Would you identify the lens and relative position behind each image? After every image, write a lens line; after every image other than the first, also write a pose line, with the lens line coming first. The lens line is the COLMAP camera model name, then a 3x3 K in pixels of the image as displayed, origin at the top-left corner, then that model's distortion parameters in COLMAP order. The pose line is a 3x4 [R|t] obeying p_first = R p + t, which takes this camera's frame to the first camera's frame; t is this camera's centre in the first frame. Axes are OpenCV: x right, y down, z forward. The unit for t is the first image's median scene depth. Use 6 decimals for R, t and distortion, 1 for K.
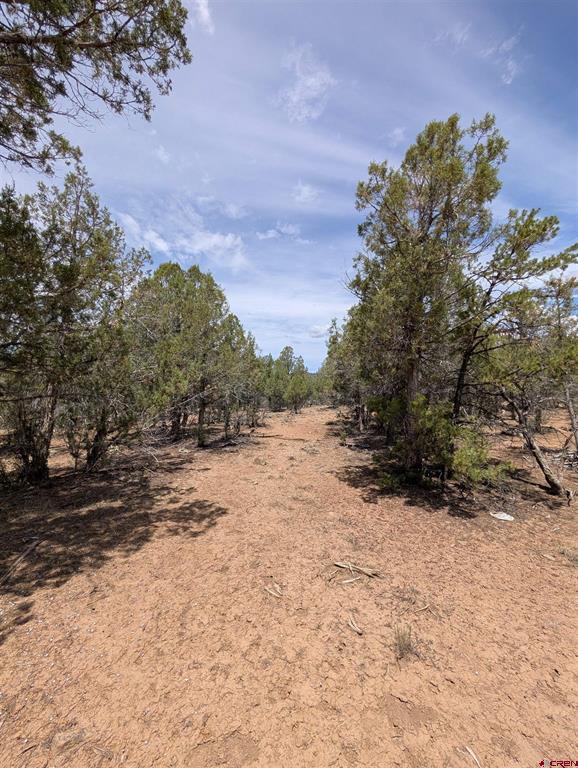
lens RADIAL K [[291.4, 0, 286.3], [0, 291.4, 384.1], [0, 0, 1]] dist [0.000506, 0.000068]
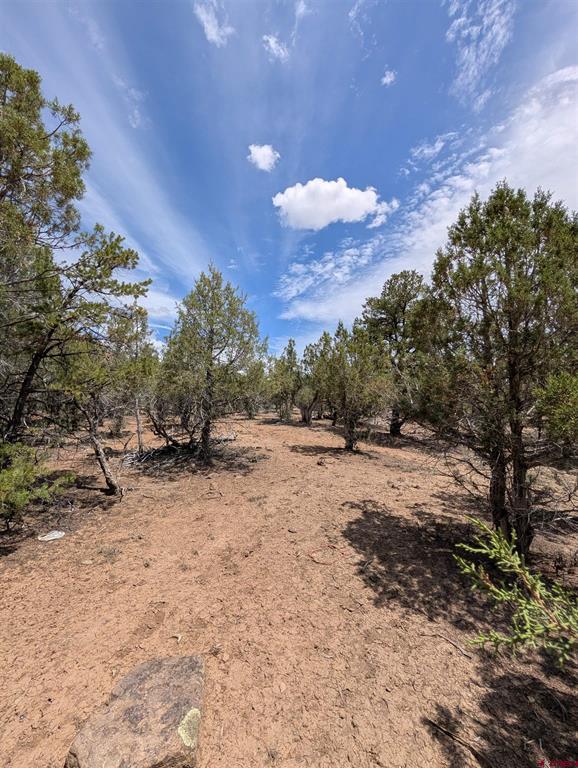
lens RADIAL K [[291.4, 0, 286.3], [0, 291.4, 384.1], [0, 0, 1]] dist [0.000506, 0.000068]
pose [[0.369662, 0.074501, 0.926175, 0.108490], [-0.054309, 0.996809, -0.058506, -0.010019], [-0.927578, -0.028672, 0.372529, -0.014622]]
